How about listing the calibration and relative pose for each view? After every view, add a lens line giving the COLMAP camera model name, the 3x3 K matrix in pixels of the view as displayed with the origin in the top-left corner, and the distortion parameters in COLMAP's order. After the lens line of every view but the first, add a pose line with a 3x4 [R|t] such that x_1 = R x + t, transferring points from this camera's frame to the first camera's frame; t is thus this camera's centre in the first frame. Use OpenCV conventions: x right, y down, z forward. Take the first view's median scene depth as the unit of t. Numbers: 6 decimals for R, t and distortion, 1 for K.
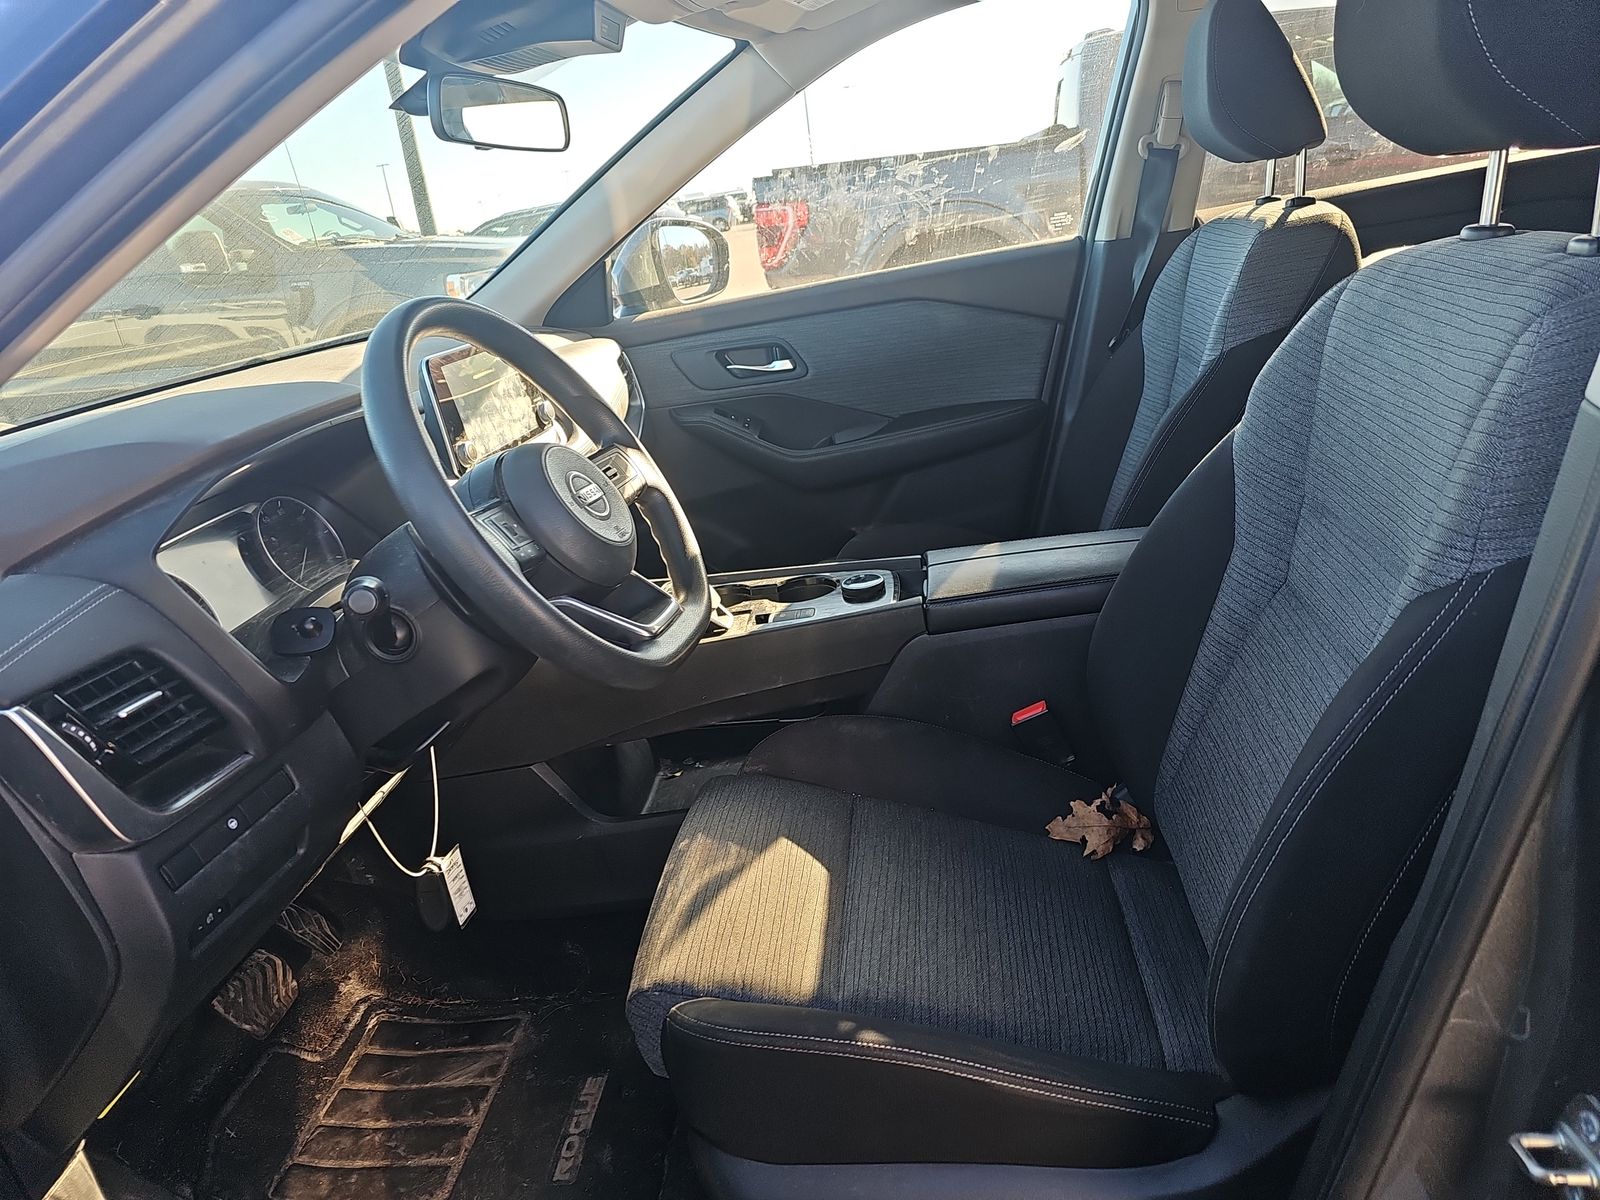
lens RADIAL K [[1066.2, 0, 794.8], [0, 1066.2, 604.1], [0, 0, 1]] dist [0.018365, -0.040612]
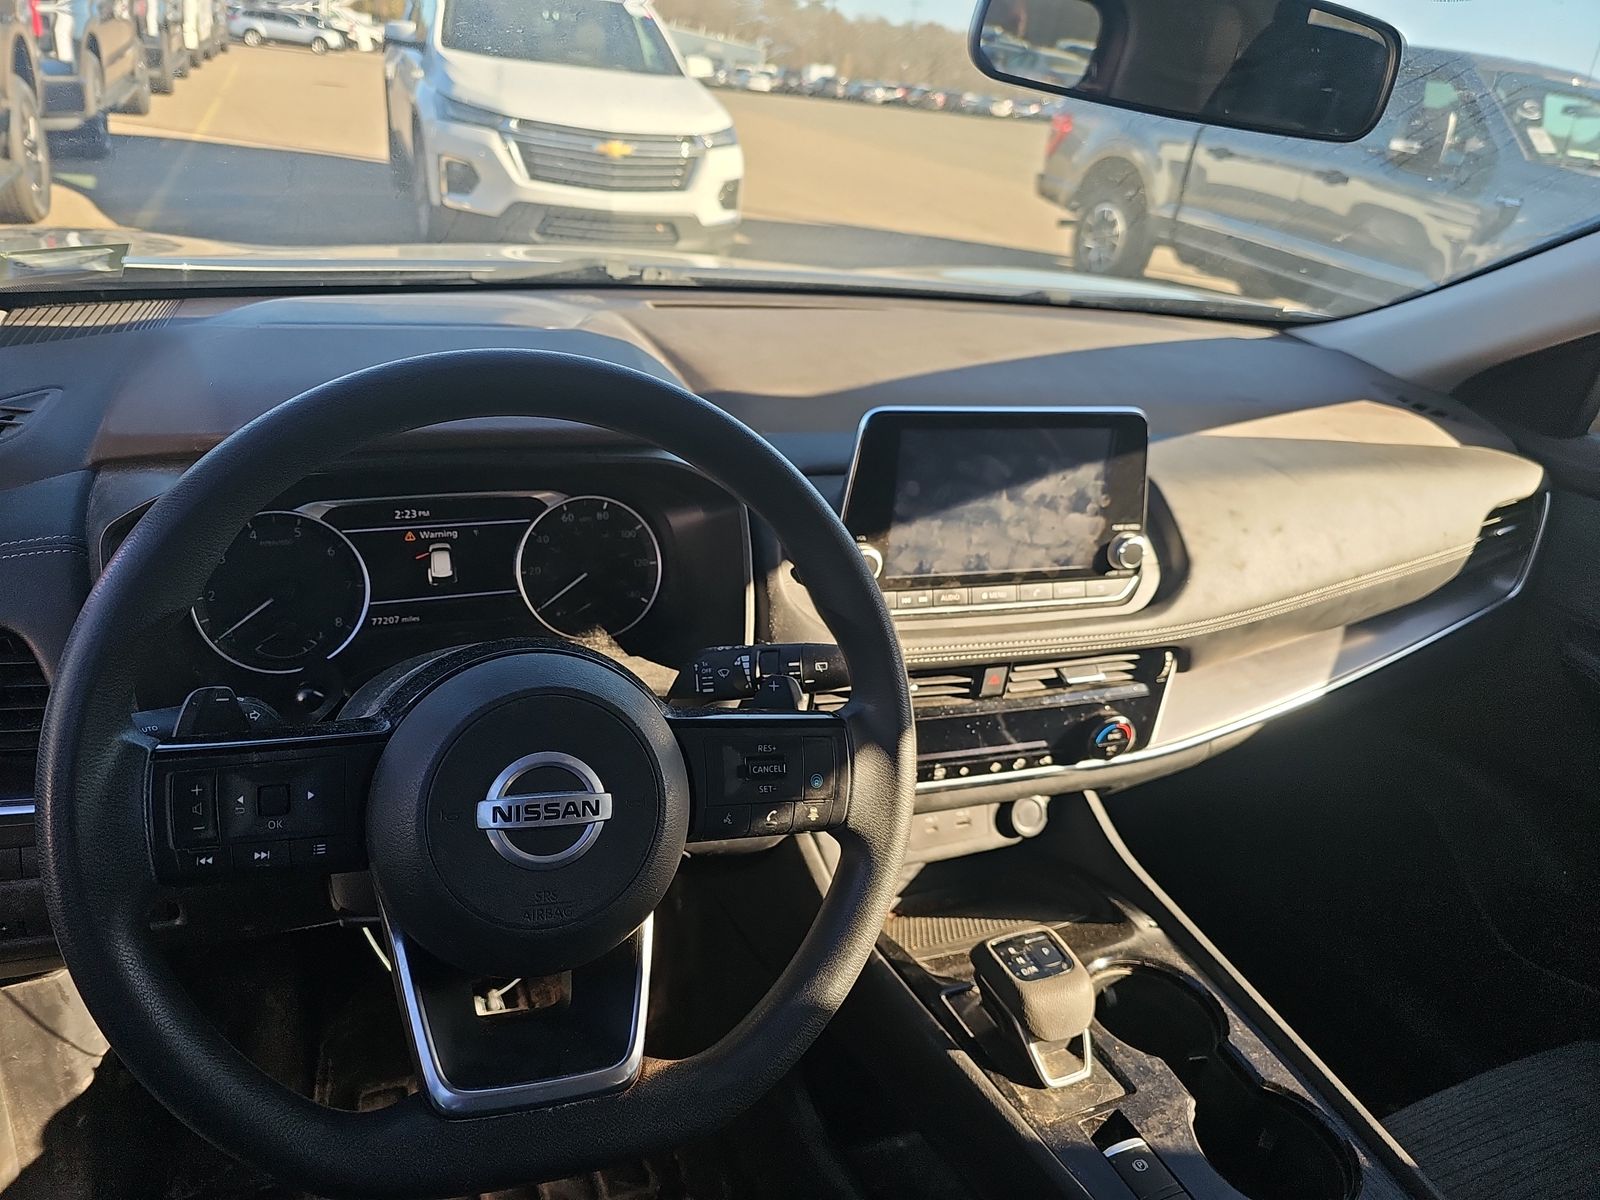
lens RADIAL K [[1066.2, 0, 796.0], [0, 1066.2, 588.4], [0, 0, 1]] dist [0.018365, -0.040612]
pose [[0.471321, 0.538180, -0.698727, 0.110433], [-0.466009, 0.824584, 0.320776, -0.281849], [0.748794, 0.174424, 0.639440, 0.512917]]
